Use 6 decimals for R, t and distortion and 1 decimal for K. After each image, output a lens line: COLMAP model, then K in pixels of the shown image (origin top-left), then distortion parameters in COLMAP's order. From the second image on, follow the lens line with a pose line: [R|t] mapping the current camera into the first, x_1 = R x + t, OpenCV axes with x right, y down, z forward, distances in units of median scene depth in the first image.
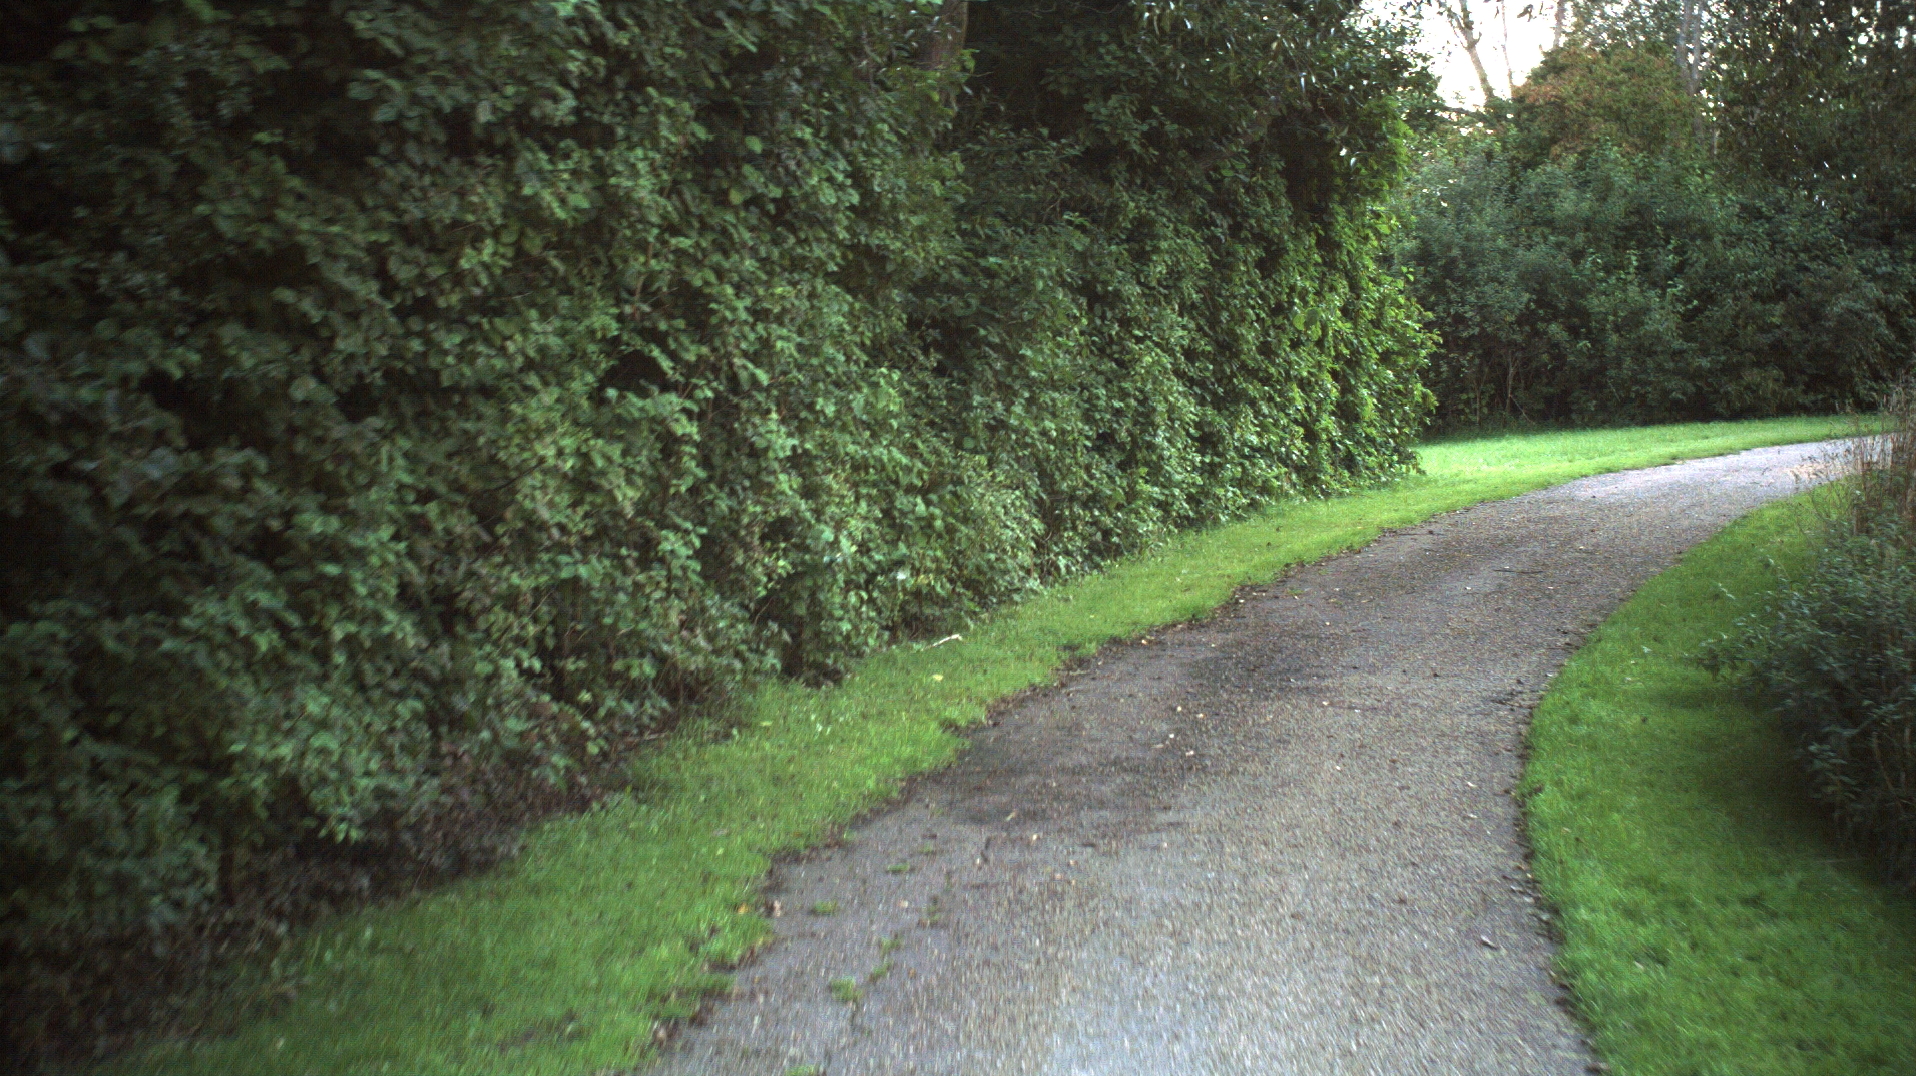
lens RADIAL K [[3641.7, 0, 951.9], [0, 3641.7, 519.7], [0, 0, 1]] dist [-0.267243, 0.000000]
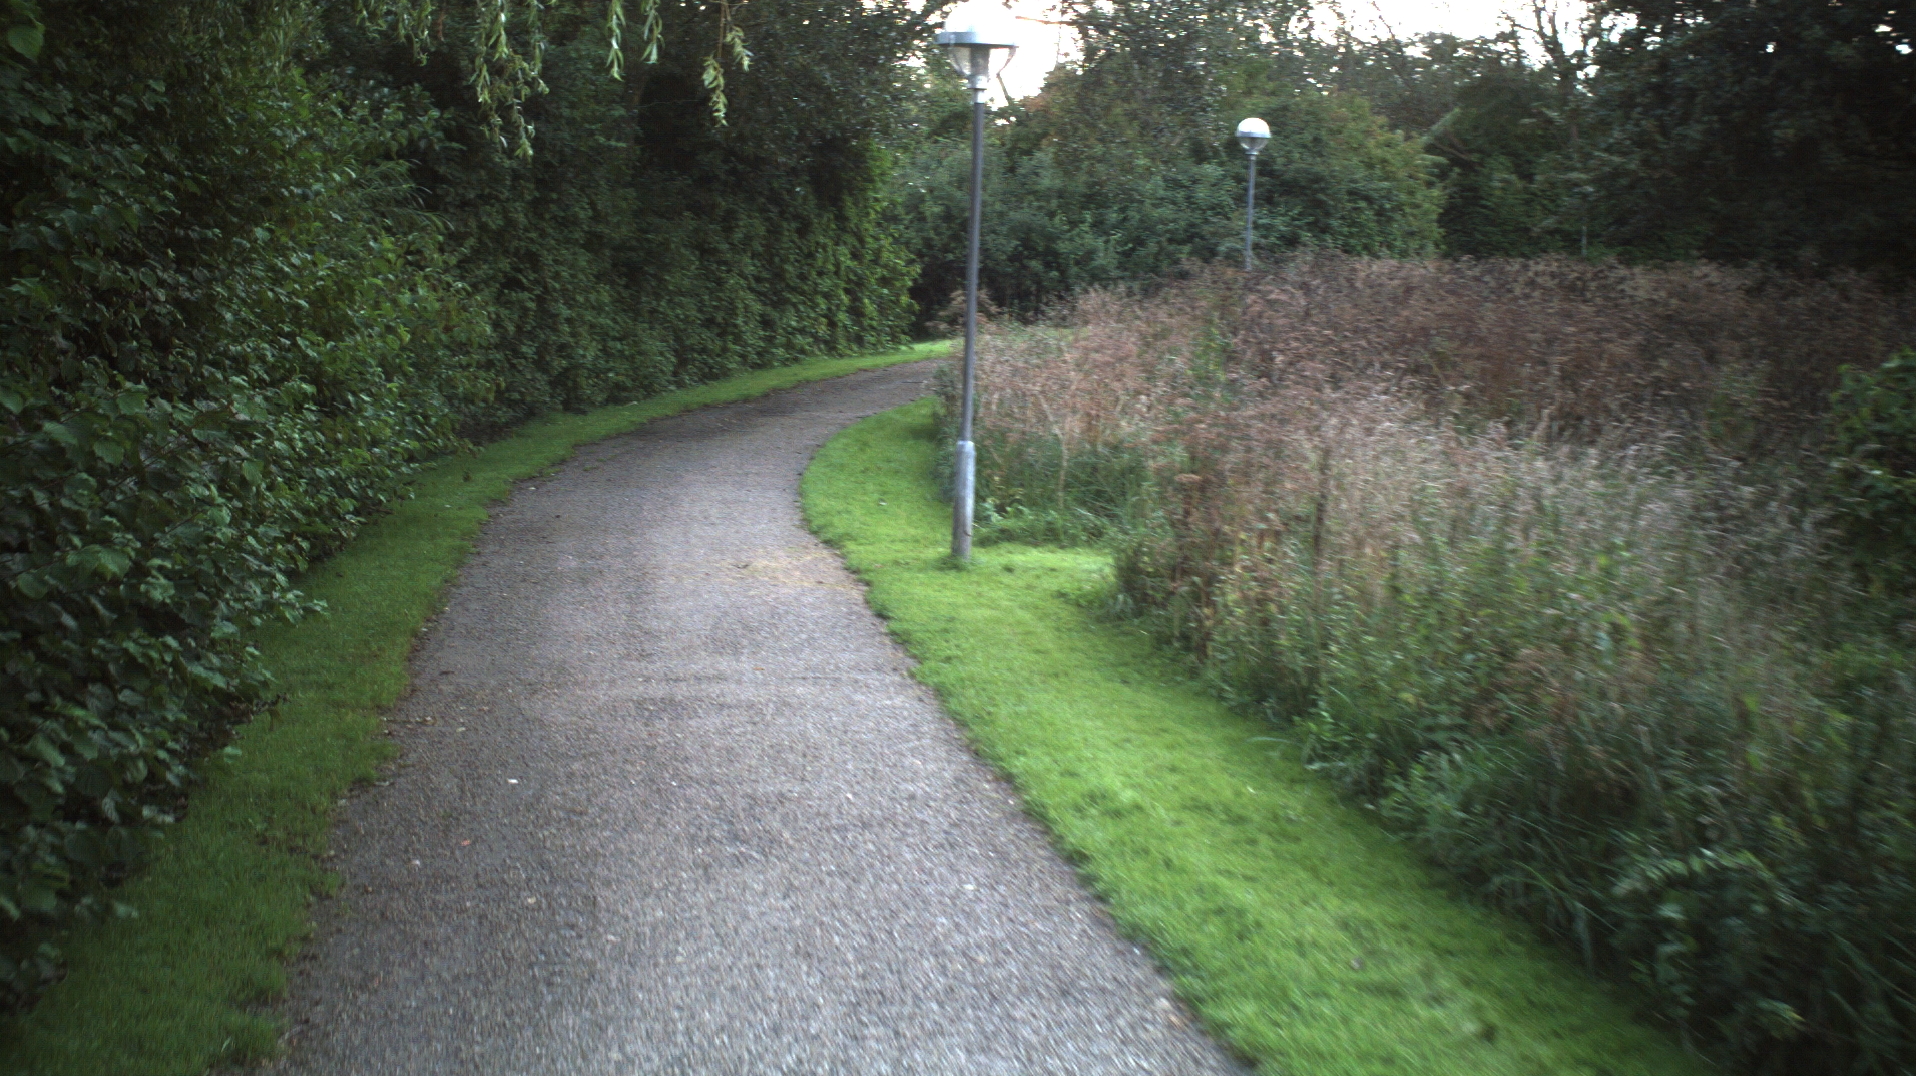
lens RADIAL K [[3641.7, 0, 959.7], [0, 3641.7, 548.3], [0, 0, 1]] dist [-0.267243, 0.000000]
pose [[0.996095, -0.014981, 0.087010, 0.003859], [0.012877, 0.999612, 0.024691, 0.064921], [-0.087346, -0.023475, 0.995901, -1.184460]]
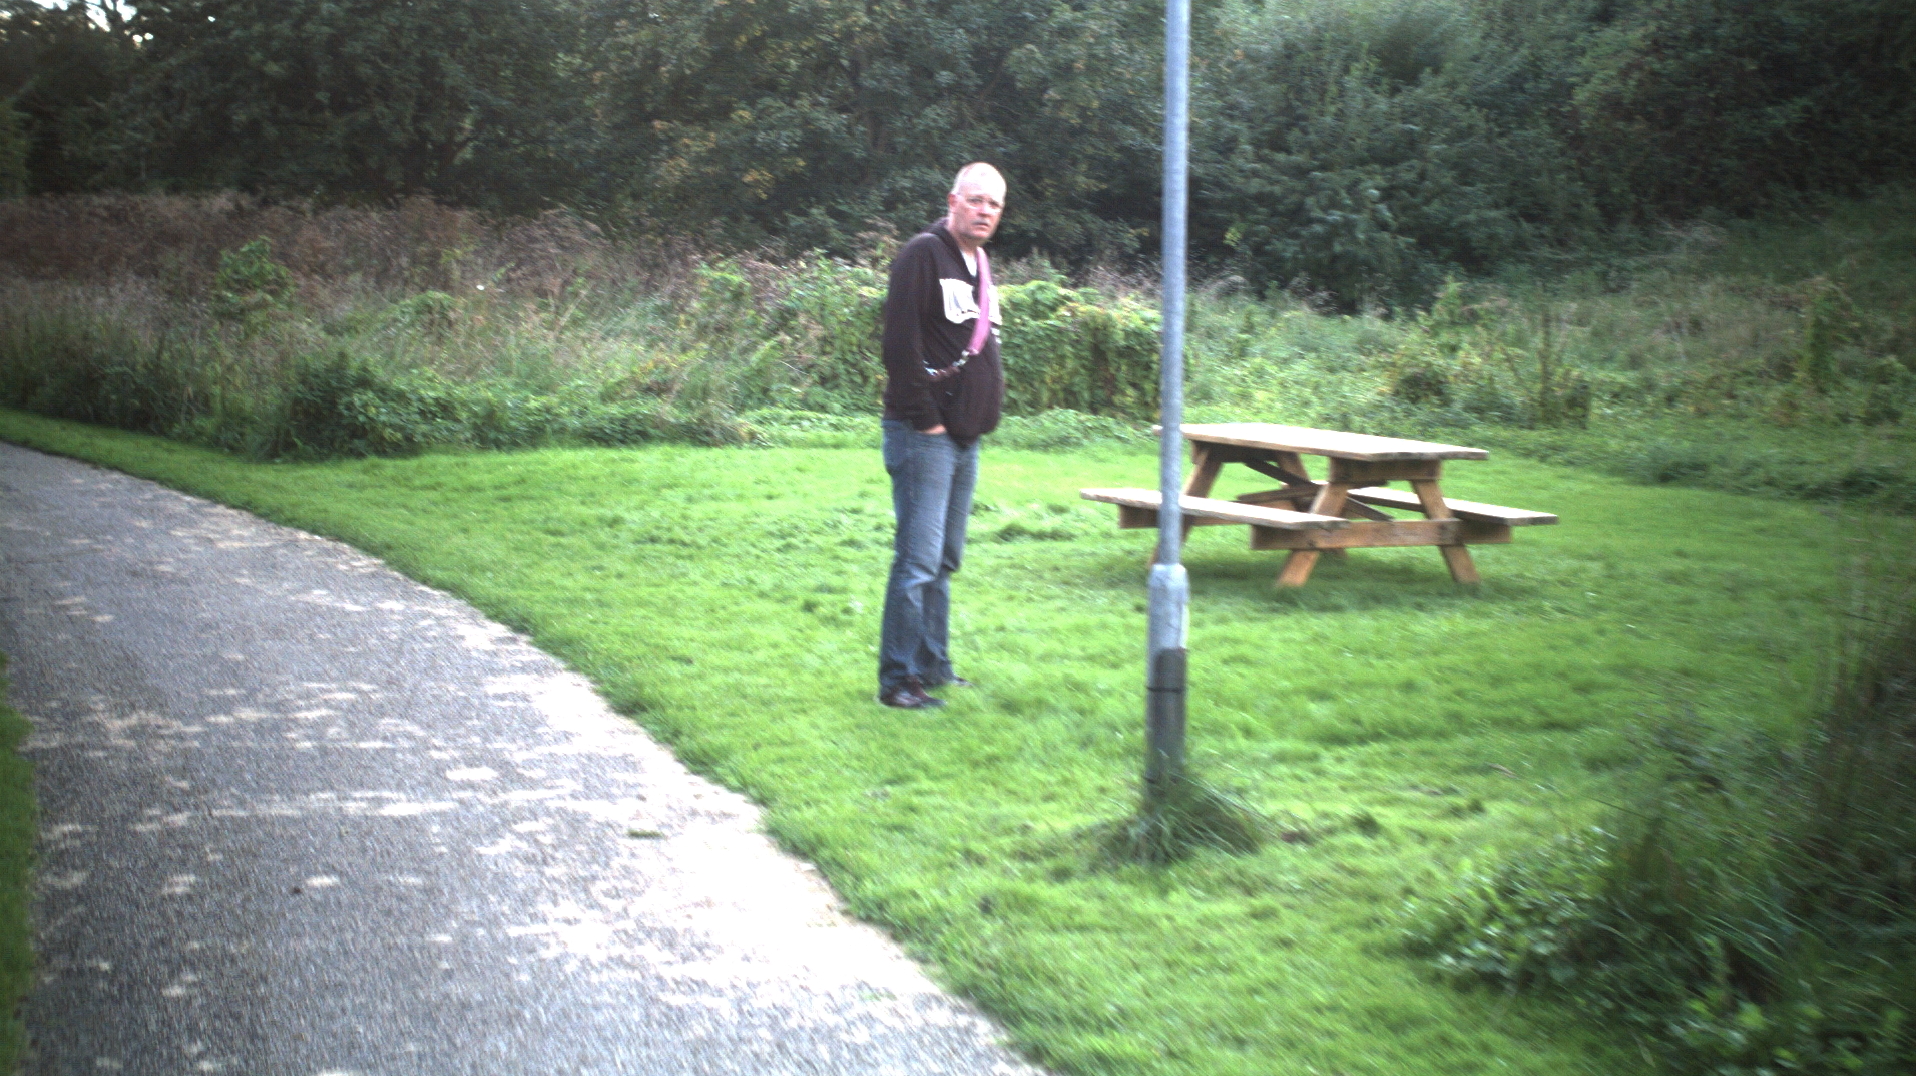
lens RADIAL K [[3641.7, 0, 957.7], [0, 3641.7, 537.5], [0, 0, 1]] dist [-0.267243, 0.000000]
pose [[0.889135, -0.068994, 0.452415, -0.263377], [0.048339, 0.997199, 0.057075, 0.111924], [-0.455086, -0.028878, 0.889979, -2.347586]]
